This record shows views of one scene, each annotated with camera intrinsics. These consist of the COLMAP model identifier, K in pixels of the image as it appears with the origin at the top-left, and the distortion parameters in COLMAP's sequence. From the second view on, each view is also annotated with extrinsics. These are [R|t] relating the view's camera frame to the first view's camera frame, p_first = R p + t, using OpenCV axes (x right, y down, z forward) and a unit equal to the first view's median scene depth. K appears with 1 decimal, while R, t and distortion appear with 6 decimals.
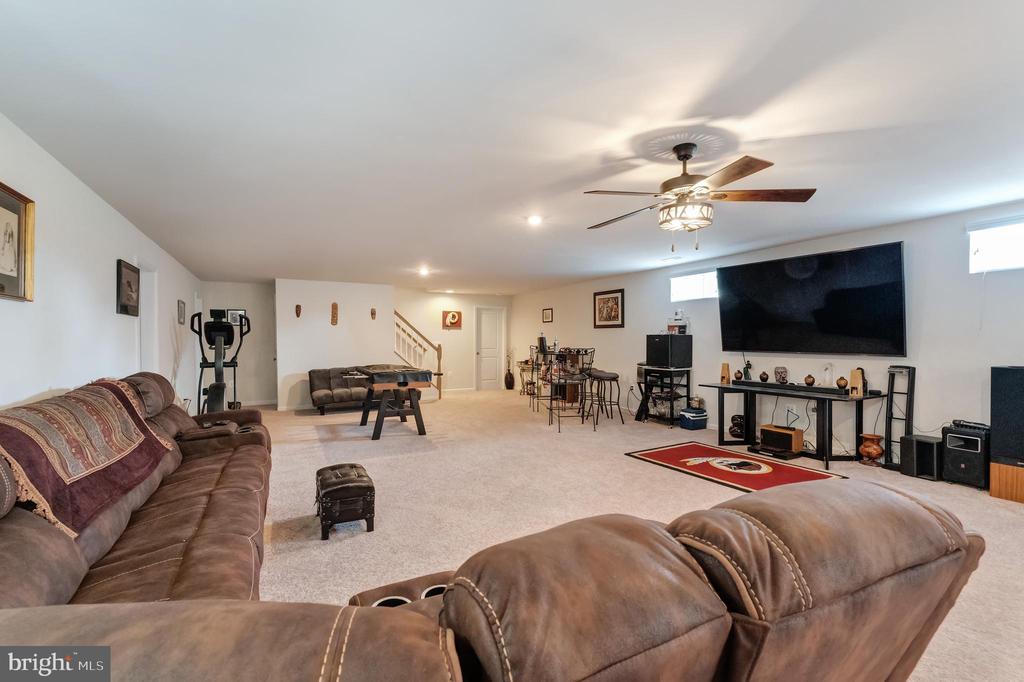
lens RADIAL K [[459.0, 0, 512.0], [0, 459.0, 341.0], [0, 0, 1]] dist [0.002529, 0.000251]
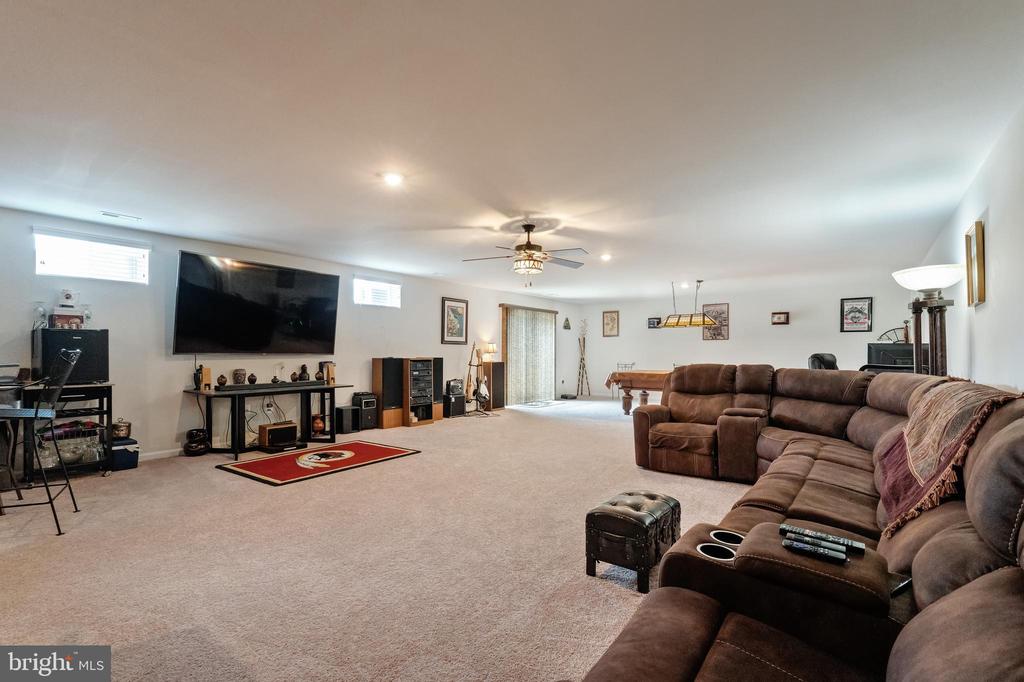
lens RADIAL K [[473.9, 0, 492.6], [0, 473.9, 344.0], [0, 0, 1]] dist [-0.013738, 0.000065]
pose [[-0.406841, 0.008434, 0.913460, -0.491527], [-0.004955, 0.999922, -0.011440, 0.010208], [-0.913486, -0.009181, -0.406767, 0.786207]]
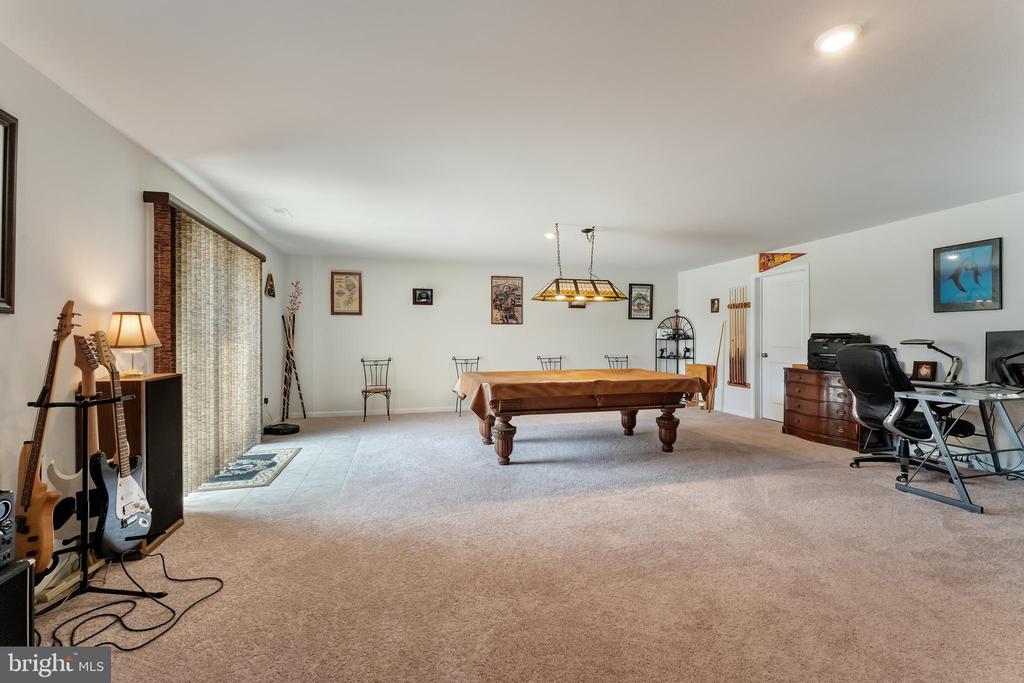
lens RADIAL K [[422.3, 0, 512.0], [0, 422.3, 341.5], [0, 0, 1]] dist [-0.000222, -0.000083]
pose [[-0.976572, -0.010498, 0.214934, 0.414009], [-0.009011, 0.999928, 0.007896, 0.009615], [-0.215002, 0.005774, -0.976597, 0.494804]]
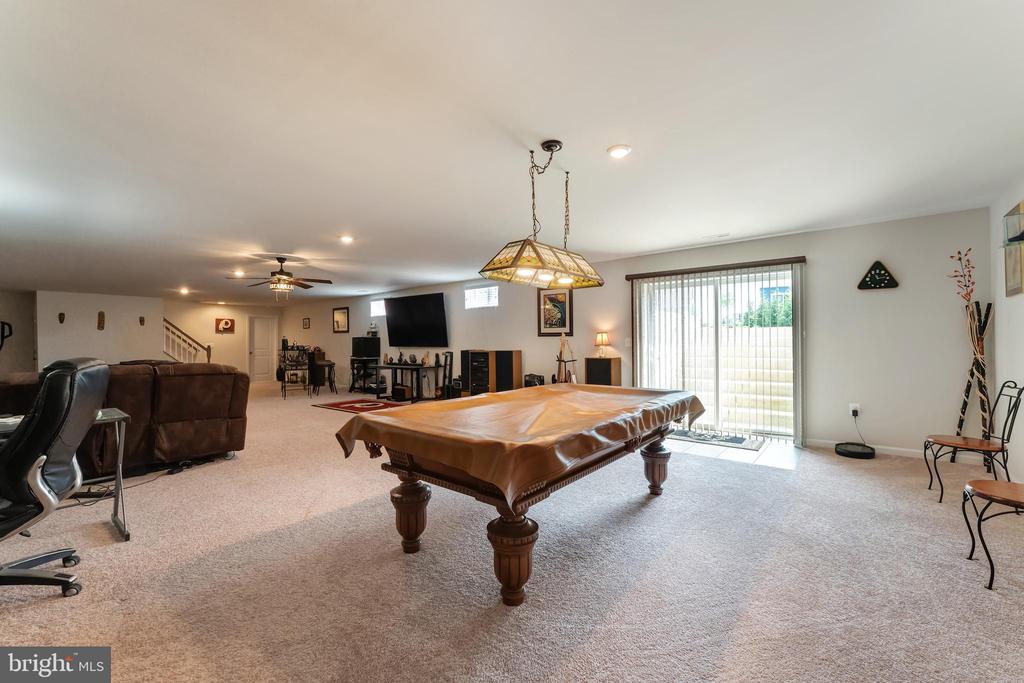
lens RADIAL K [[430.6, 0, 512.0], [0, 430.6, 341.5], [0, 0, 1]] dist [-0.000528, 0.000018]
pose [[0.926874, -0.005291, 0.375335, 0.266222], [0.008034, 0.999951, -0.005744, 0.014972], [-0.375287, 0.008340, 0.926871, -0.634751]]
